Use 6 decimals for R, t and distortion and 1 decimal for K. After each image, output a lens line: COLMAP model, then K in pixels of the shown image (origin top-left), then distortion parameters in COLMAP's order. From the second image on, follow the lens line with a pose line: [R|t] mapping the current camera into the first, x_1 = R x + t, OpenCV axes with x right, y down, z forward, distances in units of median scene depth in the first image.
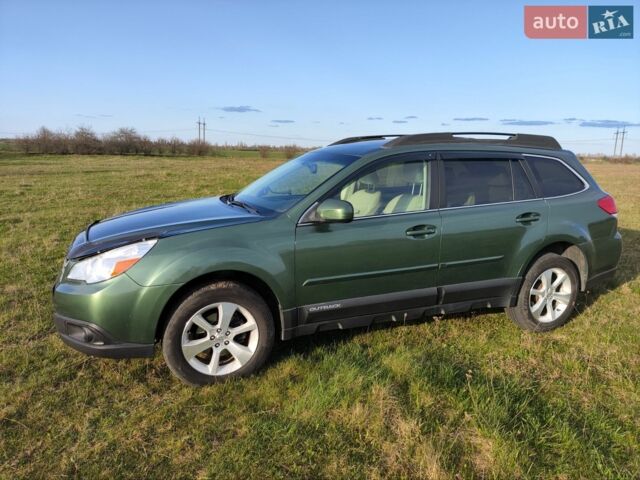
lens RADIAL K [[515.0, 0, 320.0], [0, 515.0, 240.0], [0, 0, 1]] dist [-0.013268, -0.007891]
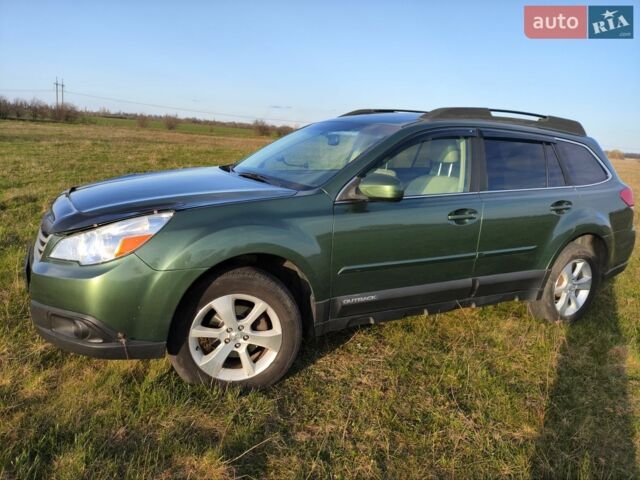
lens RADIAL K [[515.0, 0, 320.0], [0, 515.0, 240.0], [0, 0, 1]] dist [-0.013268, -0.007891]
pose [[0.991216, 0.033527, 0.127930, -0.168446], [-0.037456, 0.998894, 0.028429, 0.009185], [-0.126835, -0.032971, 0.991376, 0.152867]]
